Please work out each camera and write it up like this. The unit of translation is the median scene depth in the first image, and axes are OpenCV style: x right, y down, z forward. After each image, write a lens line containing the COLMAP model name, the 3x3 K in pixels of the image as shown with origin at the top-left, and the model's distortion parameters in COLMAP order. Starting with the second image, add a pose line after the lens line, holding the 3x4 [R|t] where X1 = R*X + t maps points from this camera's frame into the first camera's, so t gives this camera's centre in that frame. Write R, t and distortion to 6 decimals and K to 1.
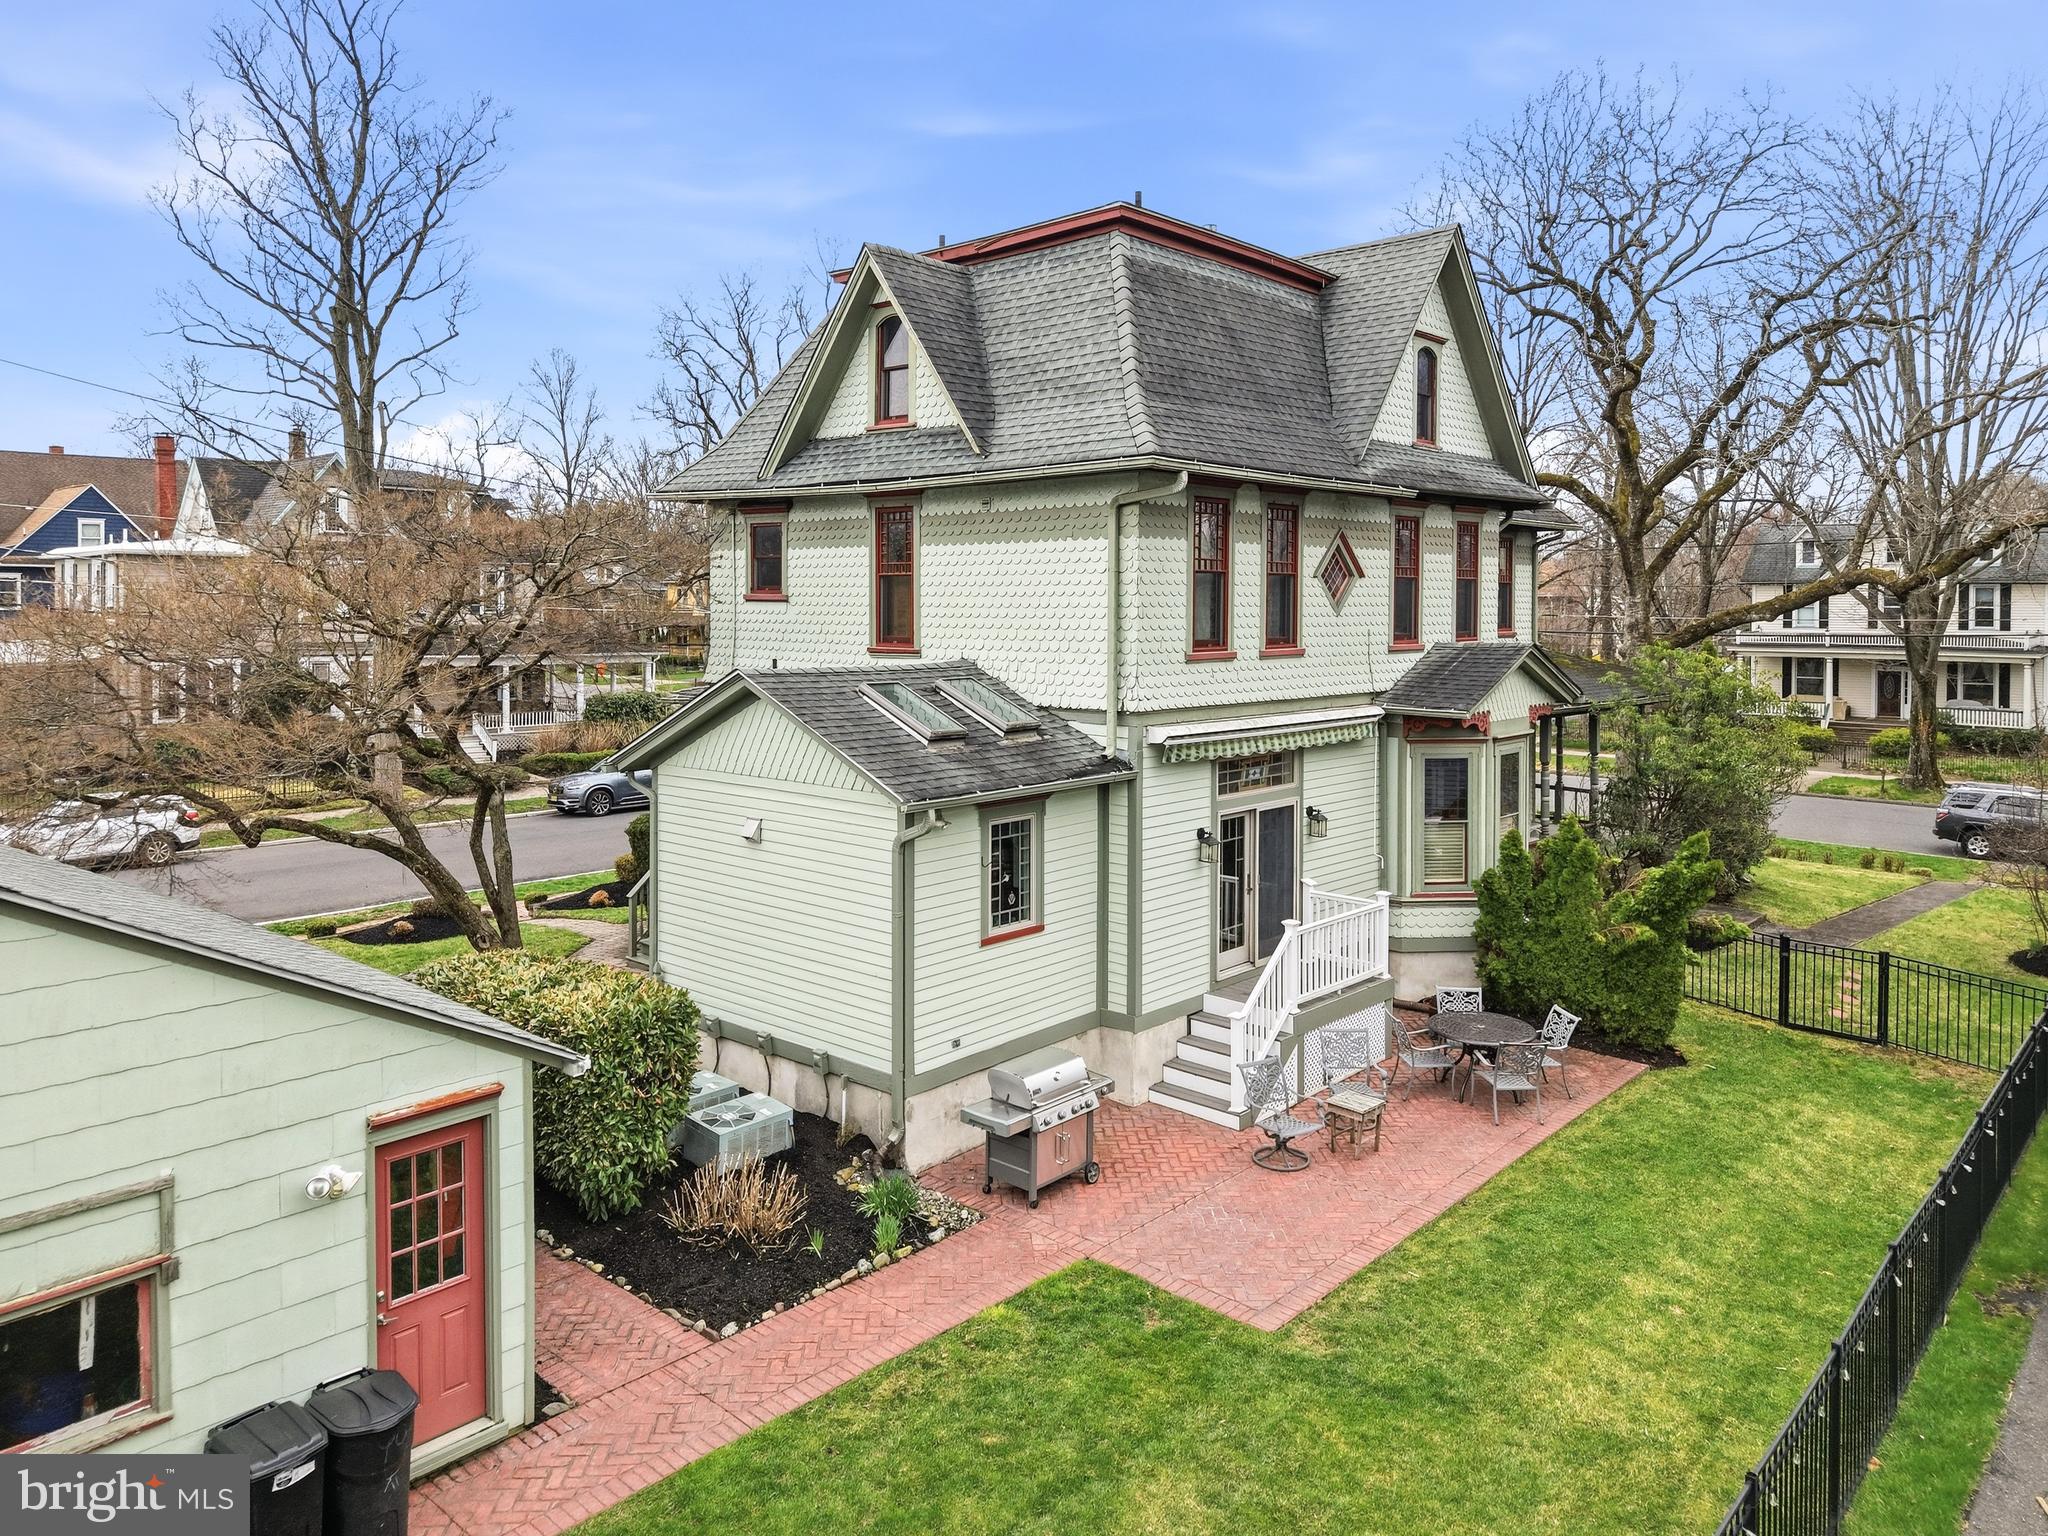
lens RADIAL K [[1339.1, 0, 1024.0], [0, 1339.1, 768.0], [0, 0, 1]] dist [0.053158, -0.065505]
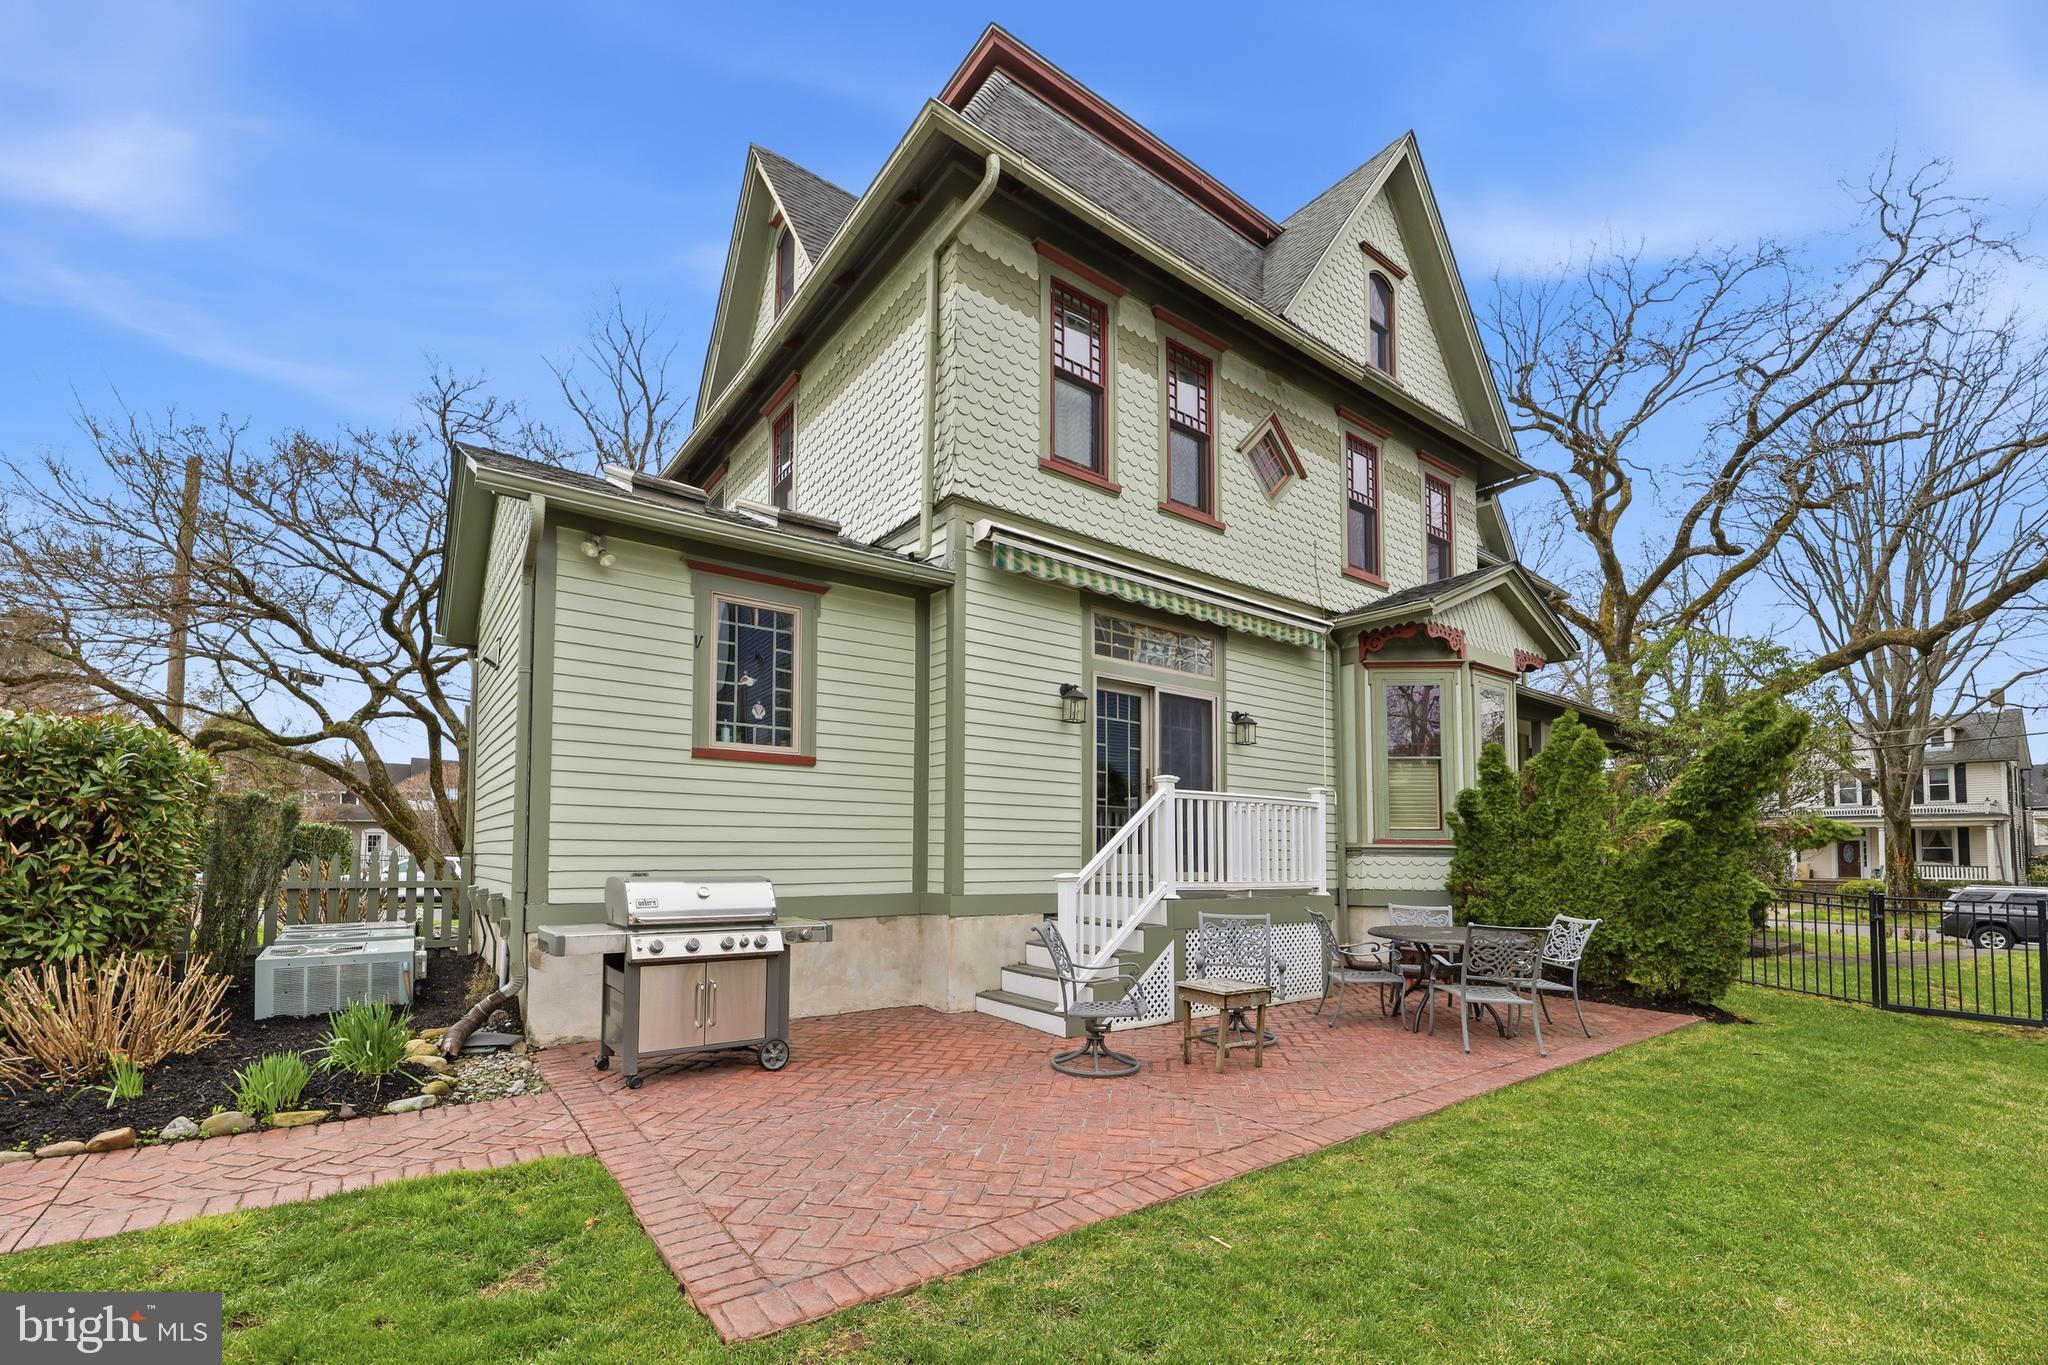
lens RADIAL K [[849.1, 0, 997.7], [0, 849.1, 866.2], [0, 0, 1]] dist [0.002459, 0.000285]
pose [[0.979547, -0.000574, -0.201213, 0.185377], [-0.016927, 0.996216, -0.085249, 0.188708], [0.200501, 0.086911, 0.975831, 0.479401]]
